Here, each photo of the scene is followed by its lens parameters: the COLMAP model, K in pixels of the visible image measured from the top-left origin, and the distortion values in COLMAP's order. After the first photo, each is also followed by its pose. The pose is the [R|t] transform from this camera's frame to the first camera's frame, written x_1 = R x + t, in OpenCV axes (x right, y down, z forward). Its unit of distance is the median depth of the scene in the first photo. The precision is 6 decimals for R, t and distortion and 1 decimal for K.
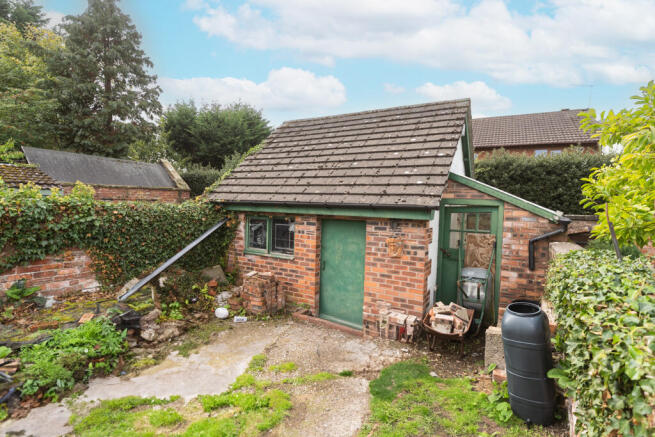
lens RADIAL K [[318.4, 0, 326.8], [0, 318.4, 214.4], [0, 0, 1]] dist [-0.000530, -0.000500]
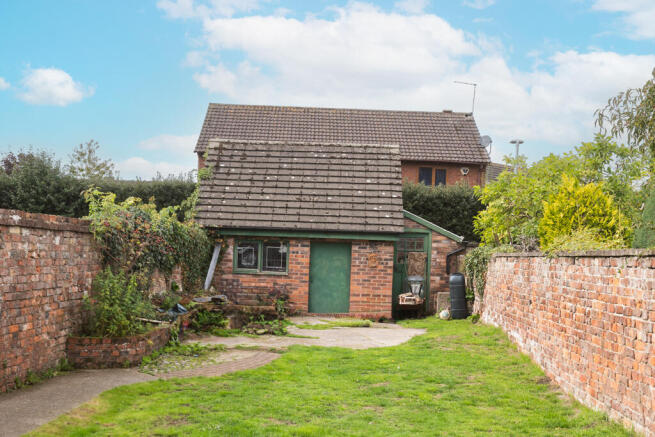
lens RADIAL K [[855.3, 0, 305.6], [0, 855.3, 278.4], [0, 0, 1]] dist [0.001514, 0.004440]
pose [[0.876790, -0.013222, 0.480691, -1.806017], [0.006187, 0.999849, 0.016216, 0.112134], [-0.480833, -0.011244, 0.876740, -2.131689]]
